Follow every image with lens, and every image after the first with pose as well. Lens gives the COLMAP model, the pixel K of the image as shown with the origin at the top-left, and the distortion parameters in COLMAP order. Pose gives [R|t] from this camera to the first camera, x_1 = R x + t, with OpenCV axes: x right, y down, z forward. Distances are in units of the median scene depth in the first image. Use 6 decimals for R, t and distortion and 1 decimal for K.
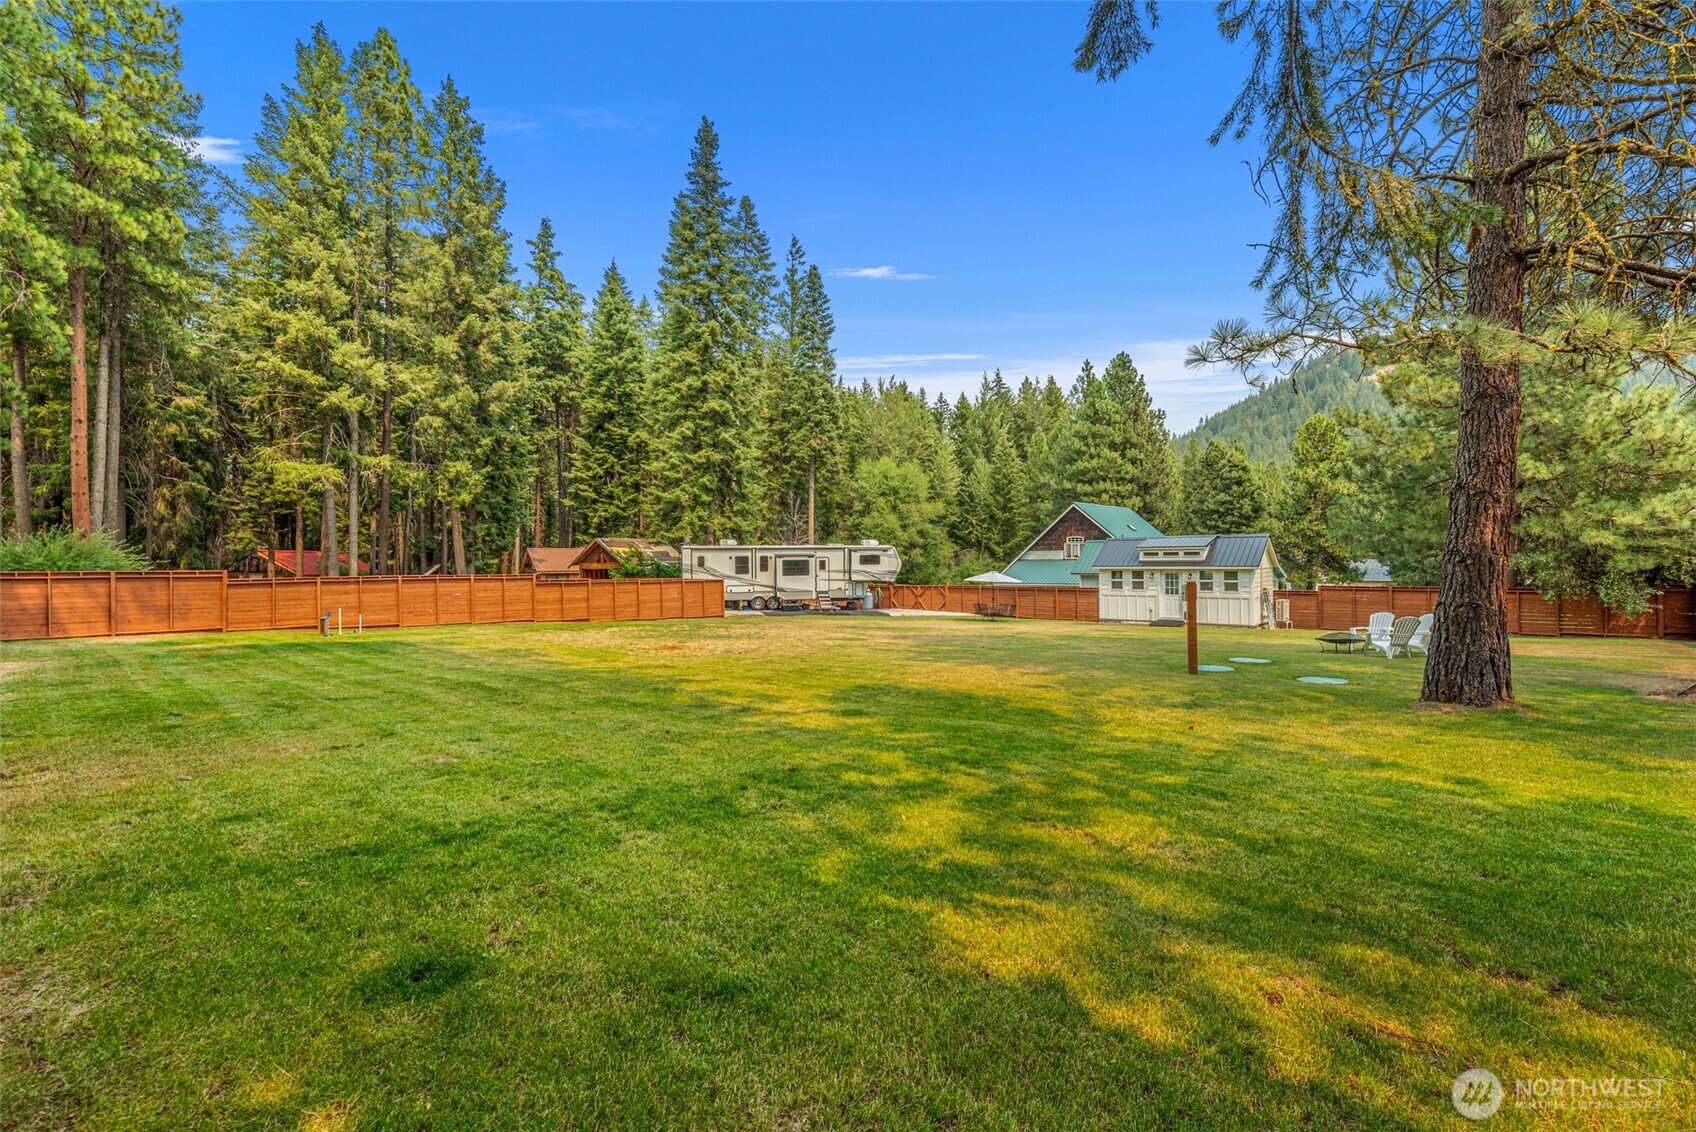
lens RADIAL K [[735.0, 0, 848.0], [0, 735.0, 566.0], [0, 0, 1]] dist [0.001795, 0.000119]
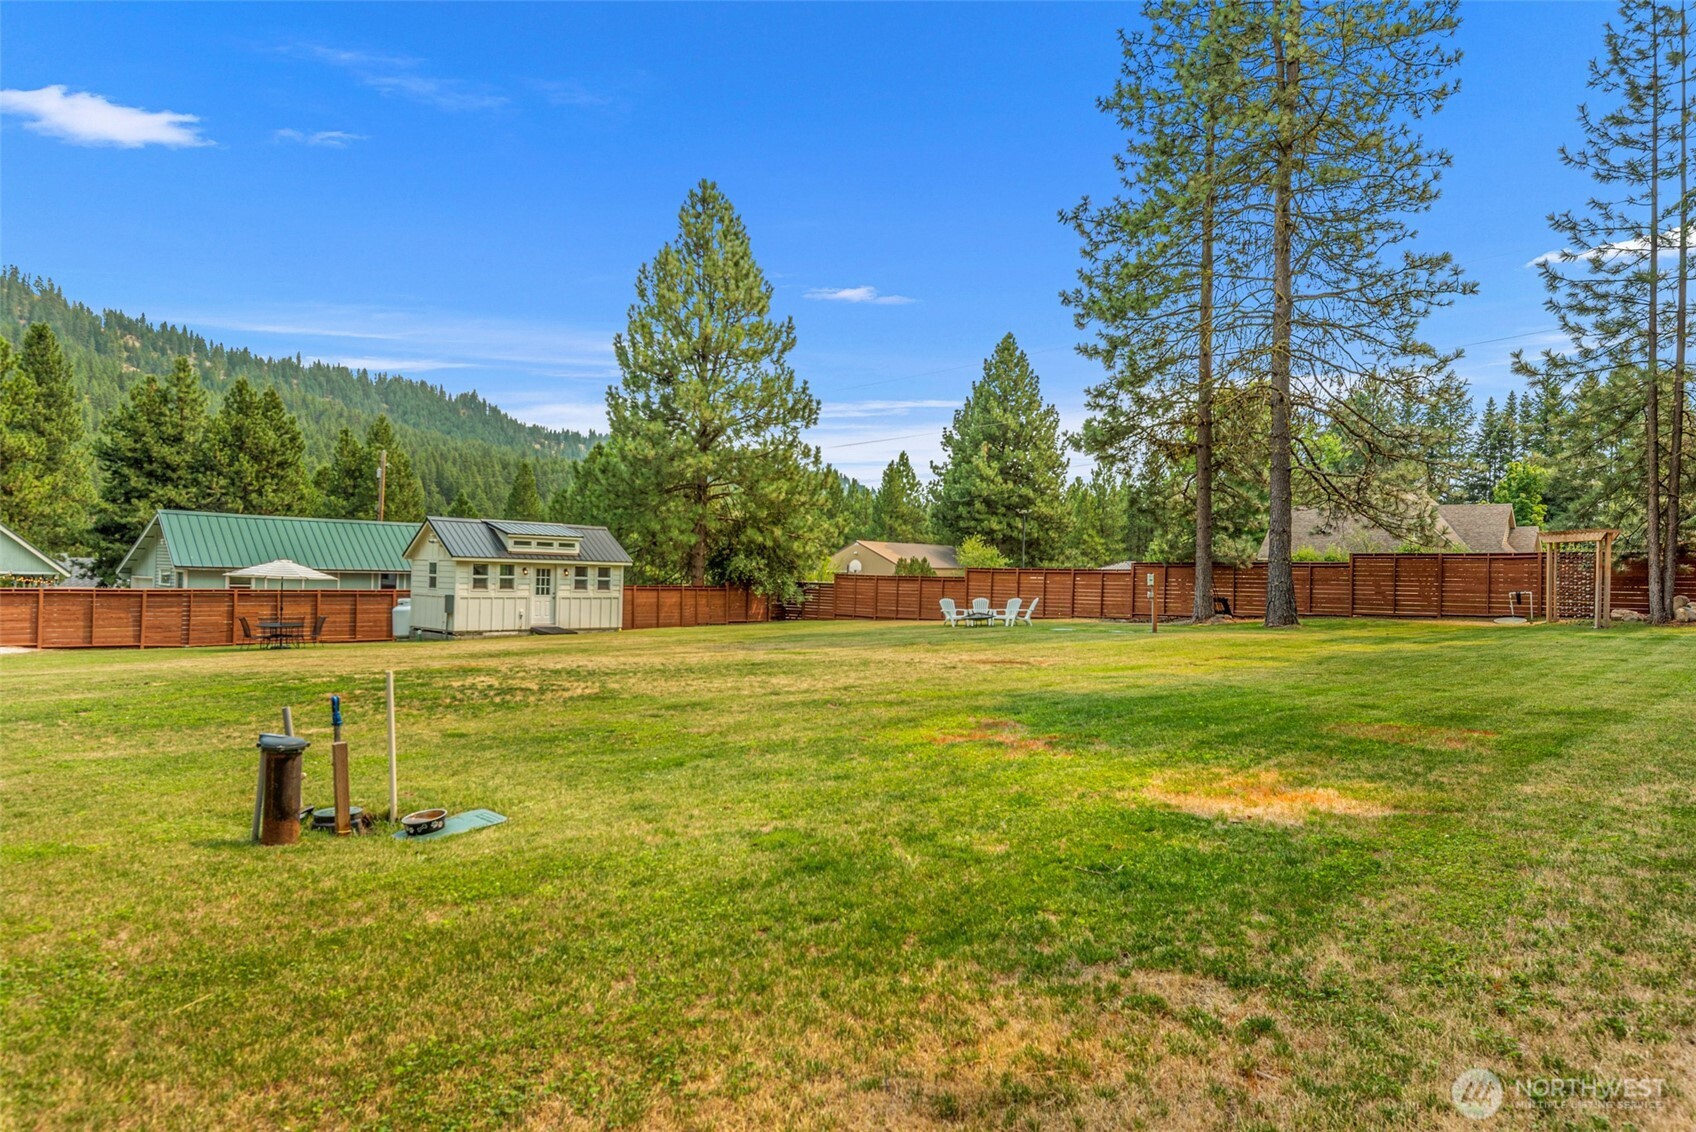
lens RADIAL K [[1064.8, 0, 848.0], [0, 1064.8, 566.0], [0, 0, 1]] dist [-0.000519, 0.000037]
pose [[0.040206, 0.020313, 0.998985, -0.334711], [-0.014385, 0.999701, -0.019748, 0.012005], [-0.999088, -0.013577, 0.040487, 0.295190]]
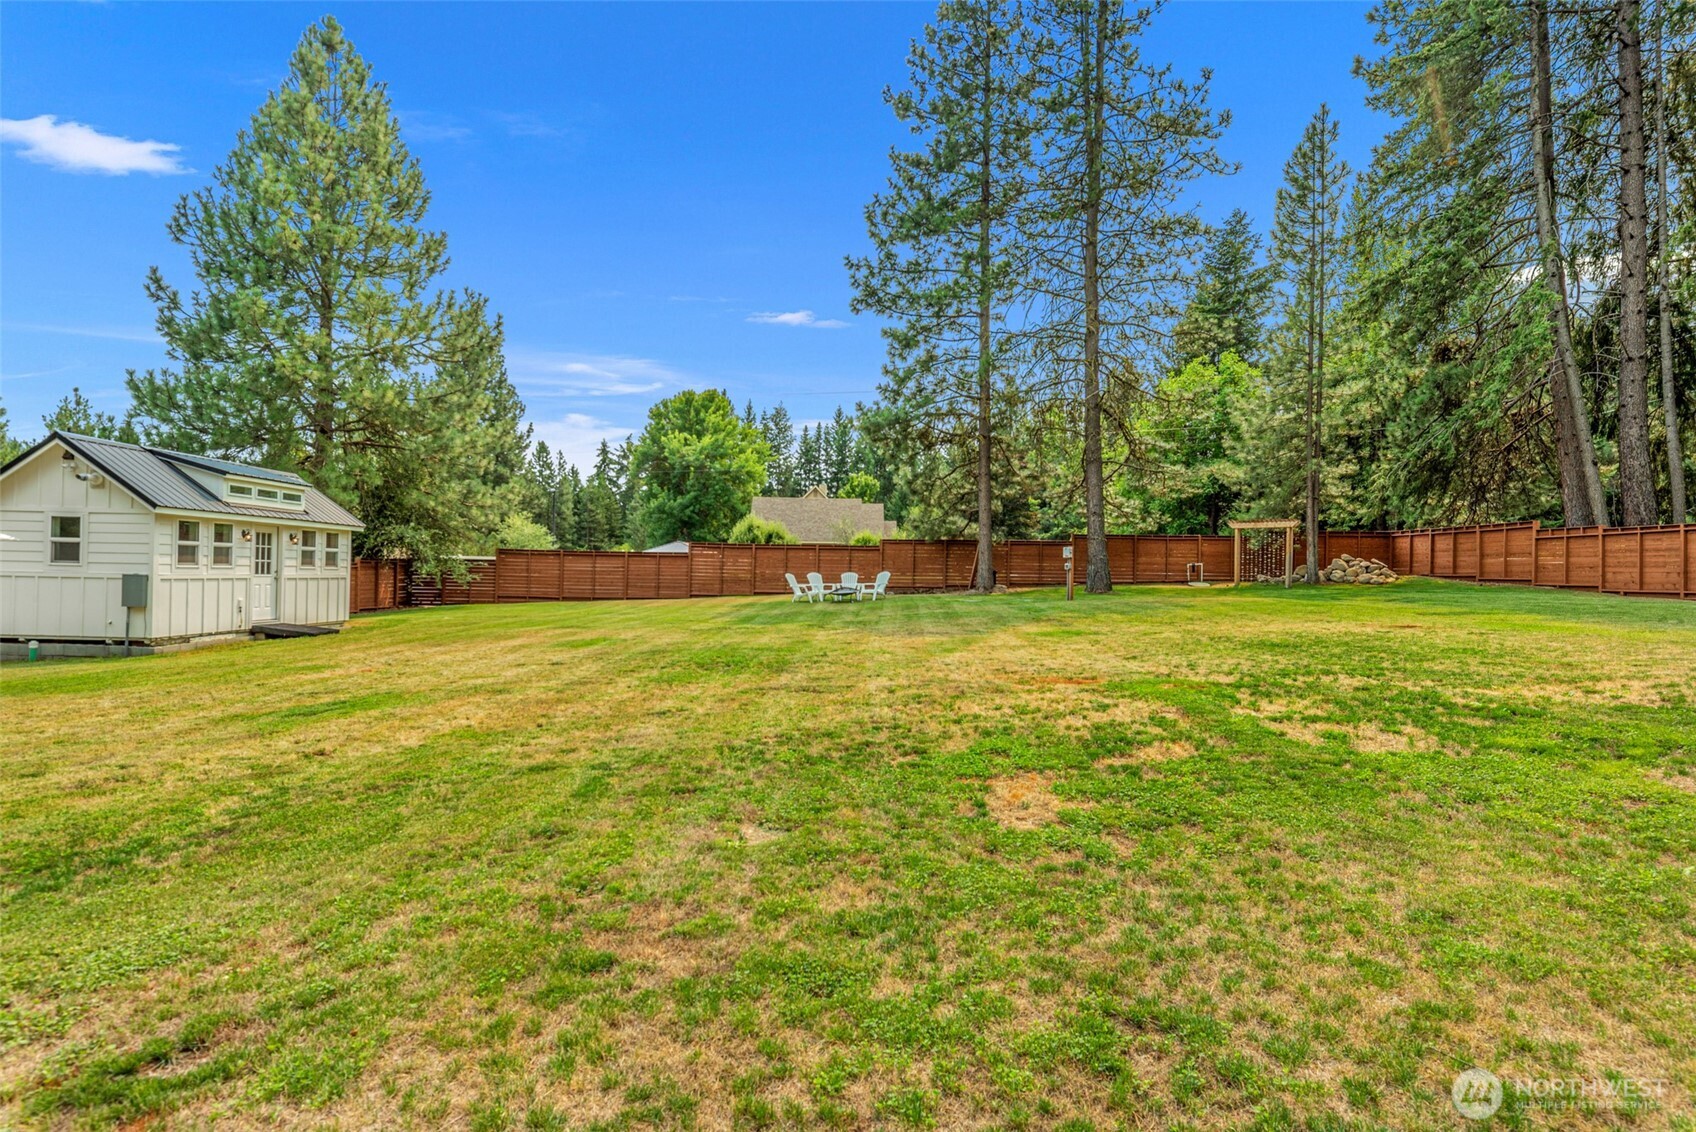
lens RADIAL K [[897.5, 0, 848.0], [0, 897.5, 566.0], [0, 0, 1]] dist [-0.000238, 0.000062]
pose [[-0.661009, 0.005872, 0.750355, -0.136590], [-0.004107, 0.999926, -0.011443, 0.018282], [-0.750367, -0.010646, -0.660936, 0.525224]]
